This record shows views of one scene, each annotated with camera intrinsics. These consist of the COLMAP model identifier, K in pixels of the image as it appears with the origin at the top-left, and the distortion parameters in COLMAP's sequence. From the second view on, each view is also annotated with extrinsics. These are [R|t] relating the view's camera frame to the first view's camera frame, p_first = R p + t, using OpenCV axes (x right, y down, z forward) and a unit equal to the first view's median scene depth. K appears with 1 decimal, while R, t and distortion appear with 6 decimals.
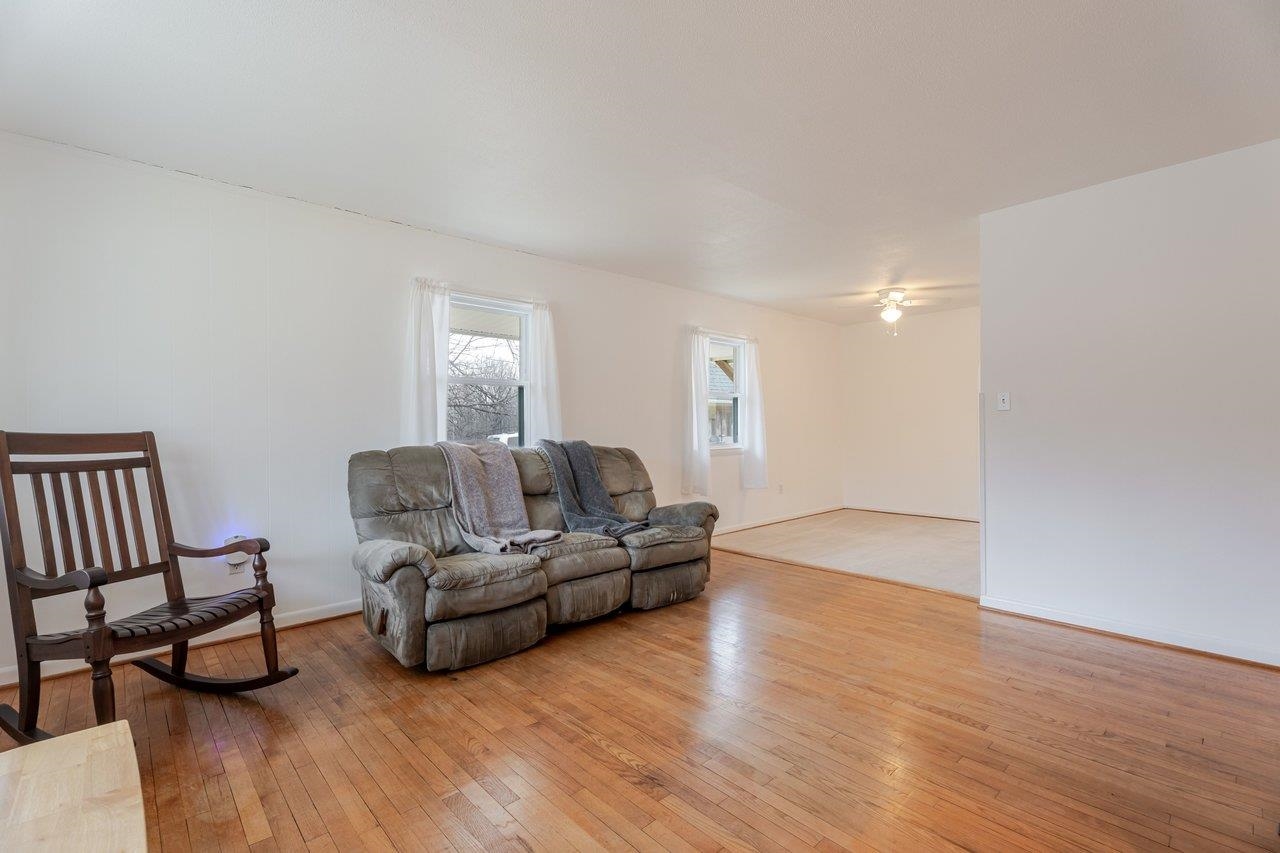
lens RADIAL K [[566.5, 0, 640.0], [0, 566.5, 426.5], [0, 0, 1]] dist [-0.000059, 0.000027]
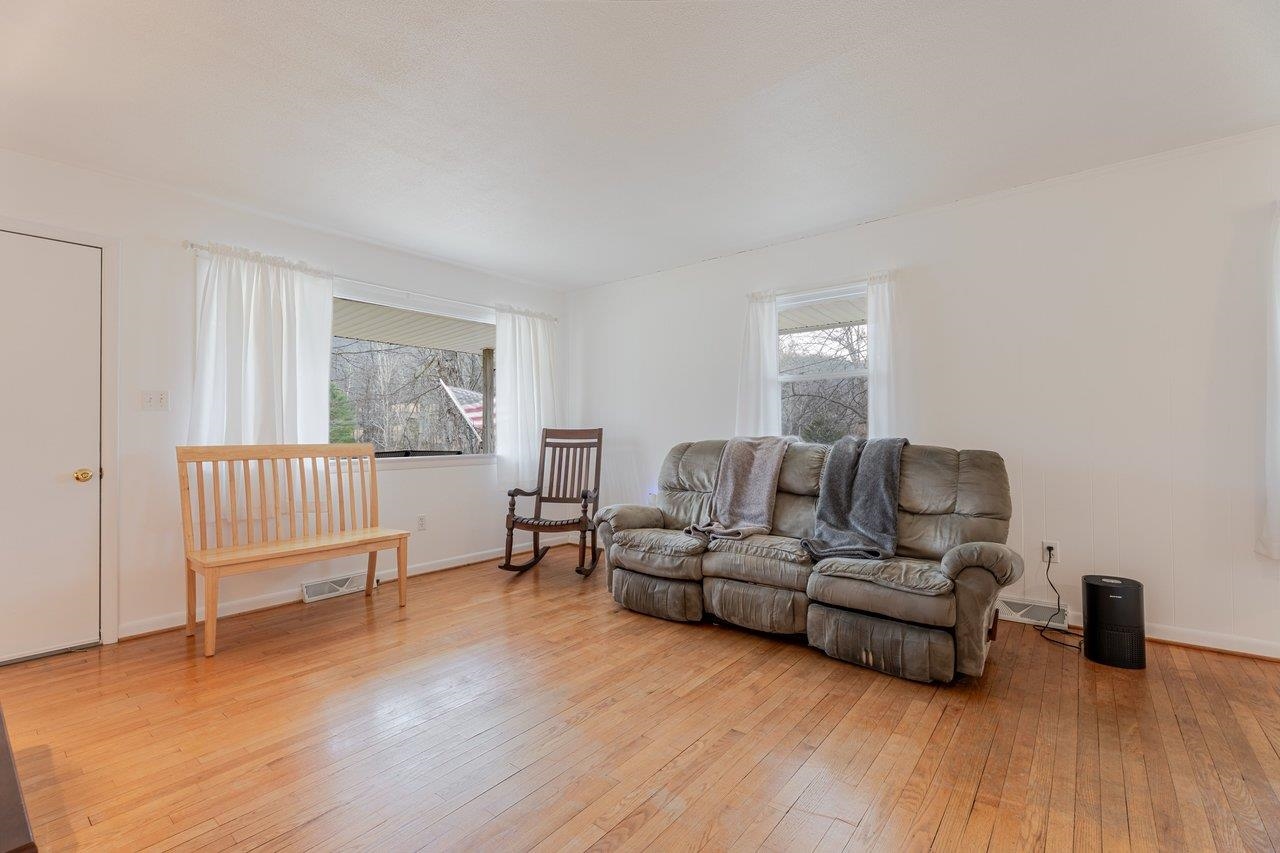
lens RADIAL K [[563.0, 0, 640.0], [0, 563.0, 426.5], [0, 0, 1]] dist [-0.002224, -0.000257]
pose [[0.155556, 0.004702, -0.987816, 0.827364], [0.022363, 0.999716, 0.008280, -0.007910], [0.987574, -0.023378, 0.155407, 0.694531]]
